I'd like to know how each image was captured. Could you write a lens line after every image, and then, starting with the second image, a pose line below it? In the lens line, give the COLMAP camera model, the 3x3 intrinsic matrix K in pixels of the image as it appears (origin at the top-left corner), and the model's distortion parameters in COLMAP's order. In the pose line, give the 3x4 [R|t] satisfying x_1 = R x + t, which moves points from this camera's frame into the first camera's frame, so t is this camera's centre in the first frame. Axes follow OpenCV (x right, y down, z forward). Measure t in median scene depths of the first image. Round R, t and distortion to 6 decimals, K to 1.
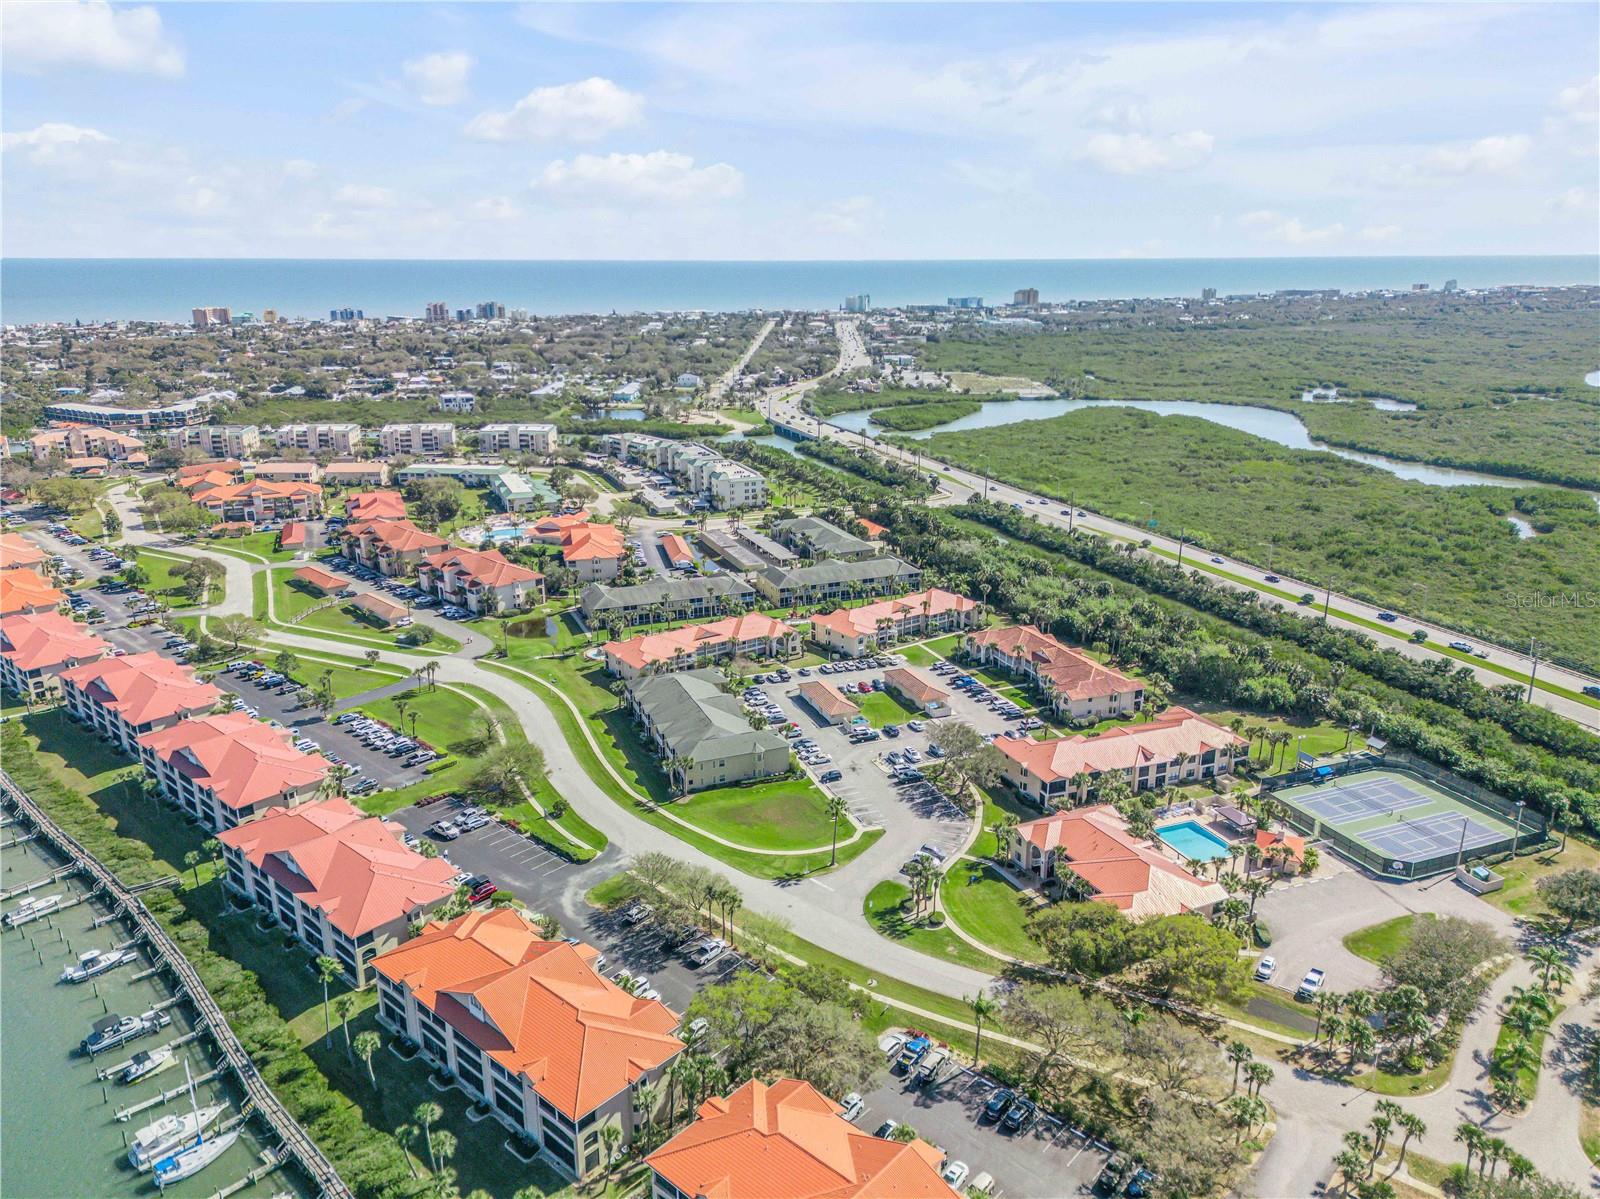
lens RADIAL K [[1132.8, 0, 800.0], [0, 1132.8, 599.5], [0, 0, 1]] dist [0.080401, -0.080018]
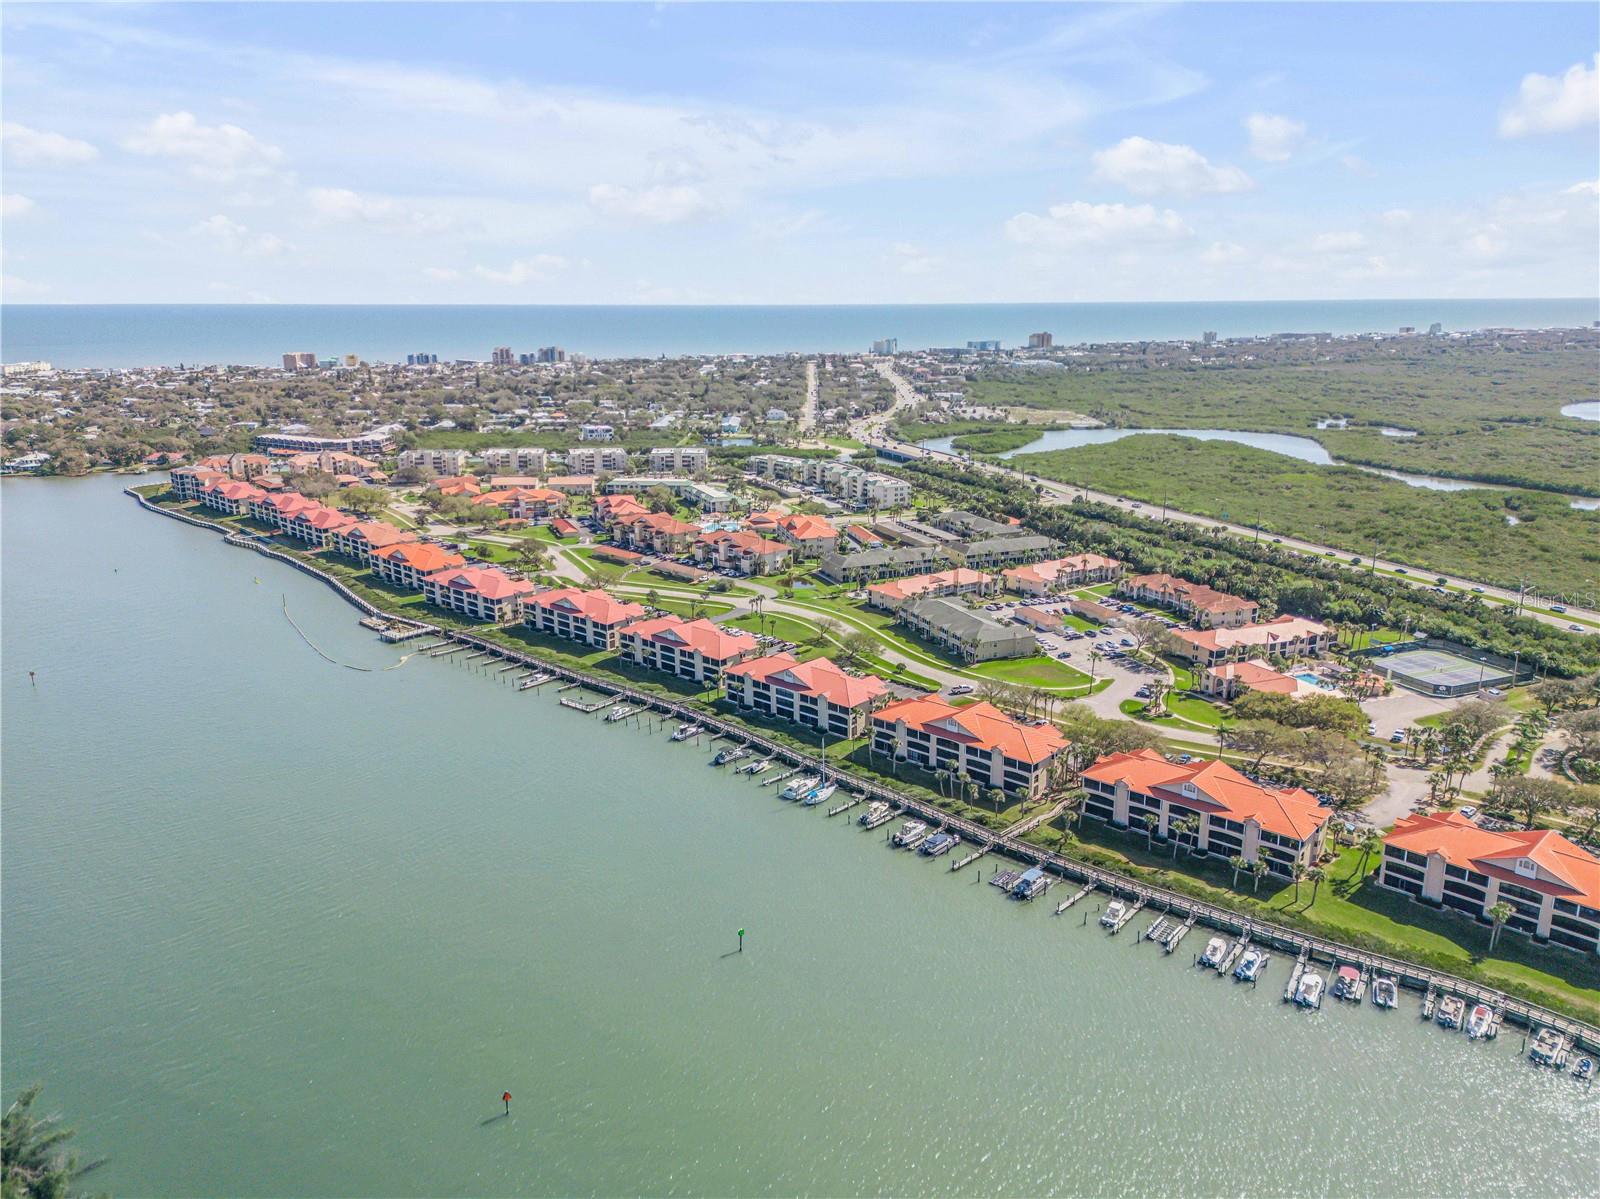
lens RADIAL K [[1132.8, 0, 800.0], [0, 1132.8, 599.5], [0, 0, 1]] dist [0.080401, -0.080018]
pose [[0.999958, -0.004407, 0.008021, -0.151737], [0.004688, 0.999362, -0.035418, 0.059695], [-0.007860, 0.035455, 0.999340, -0.236121]]
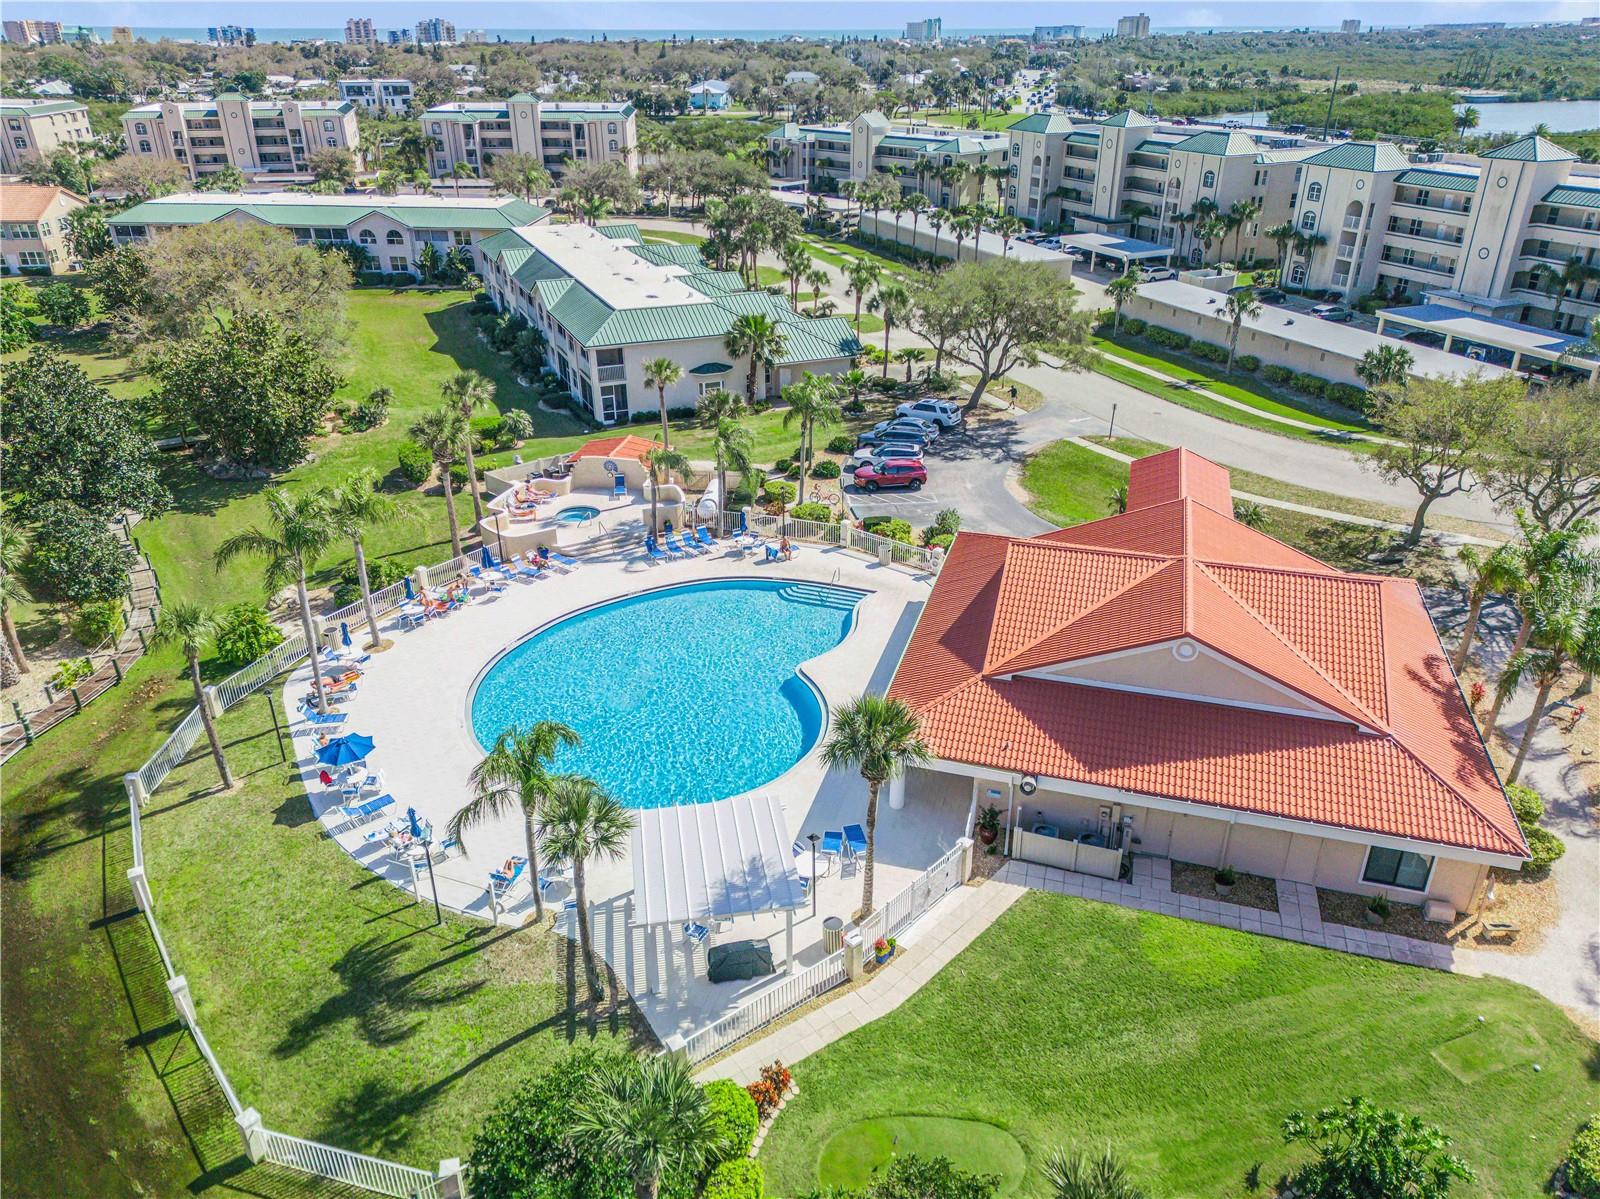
lens RADIAL K [[1132.8, 0, 800.0], [0, 1132.8, 599.5], [0, 0, 1]] dist [0.080401, -0.080018]
pose [[0.999691, -0.012551, 0.021467, -0.206195], [0.008733, 0.985496, 0.169474, -0.071502], [-0.023283, -0.169234, 0.985301, 0.736291]]
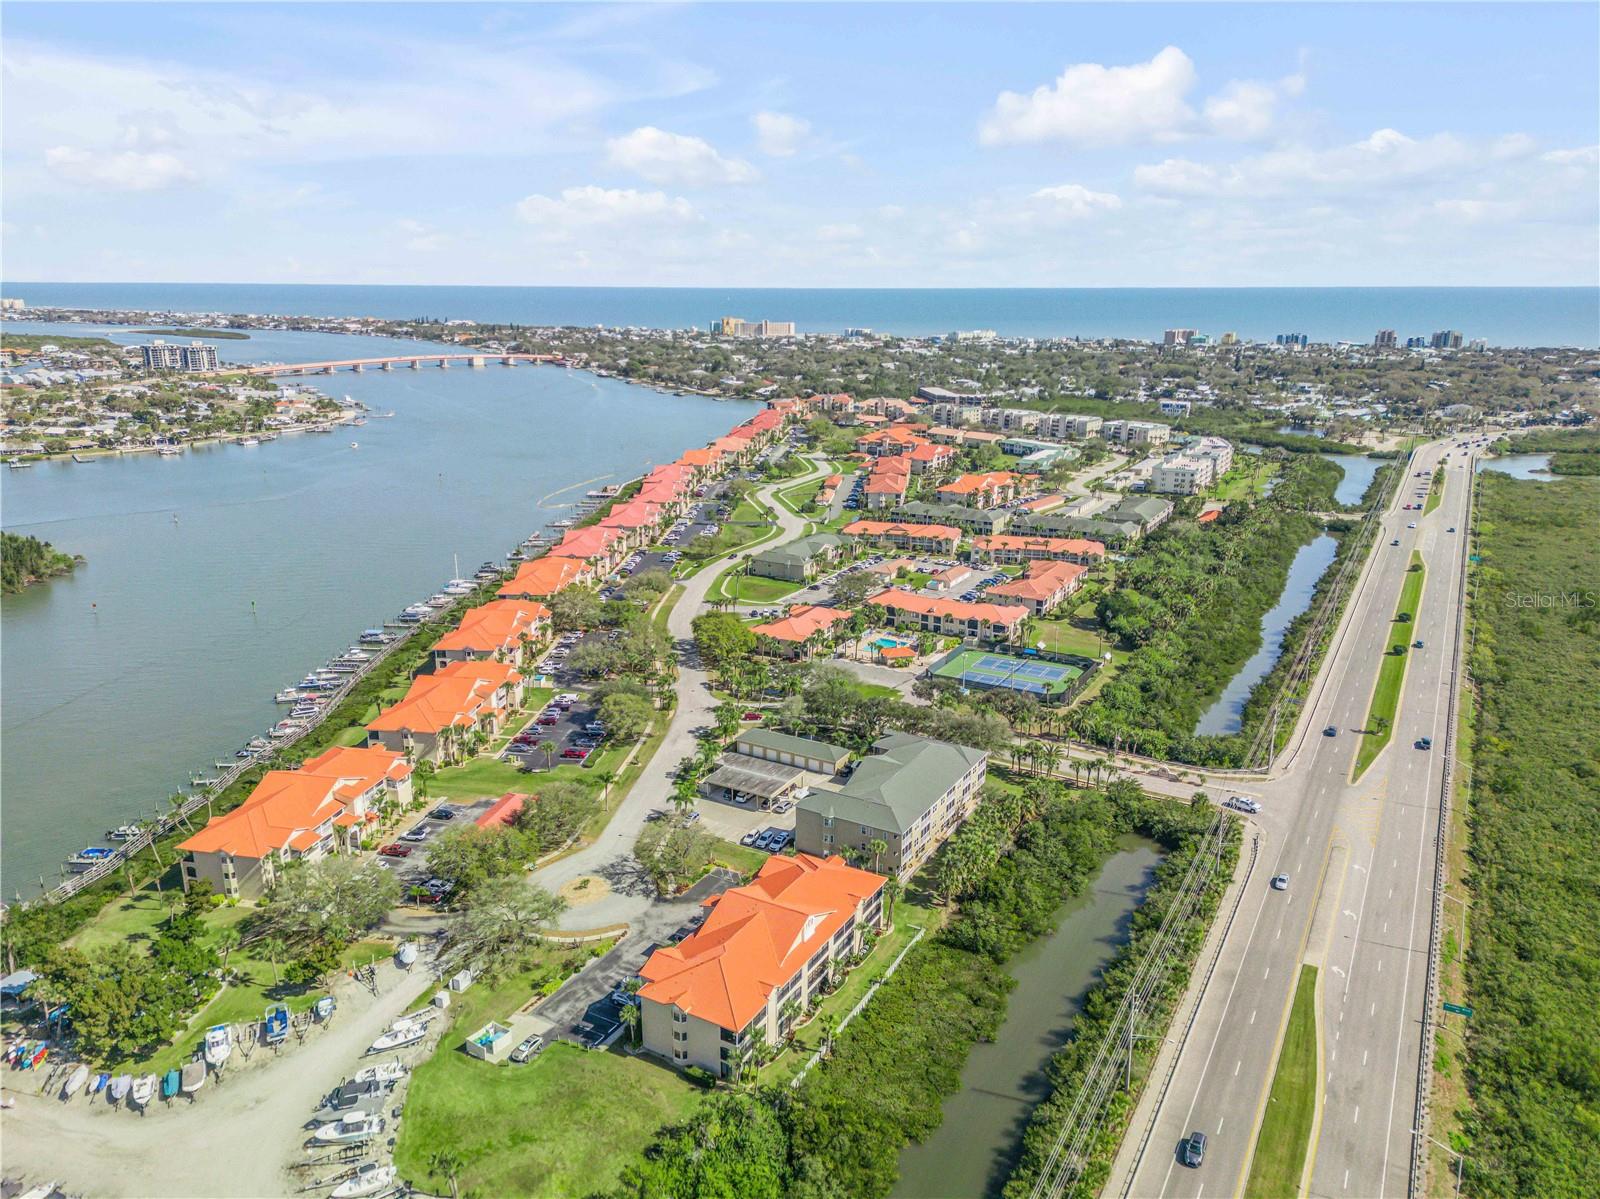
lens RADIAL K [[1132.8, 0, 800.0], [0, 1132.8, 599.5], [0, 0, 1]] dist [0.080401, -0.080018]
pose [[0.619057, 0.213889, -0.755659, 0.593006], [-0.230968, 0.969230, 0.085126, 0.014078], [0.750615, 0.121835, 0.649410, -0.063667]]
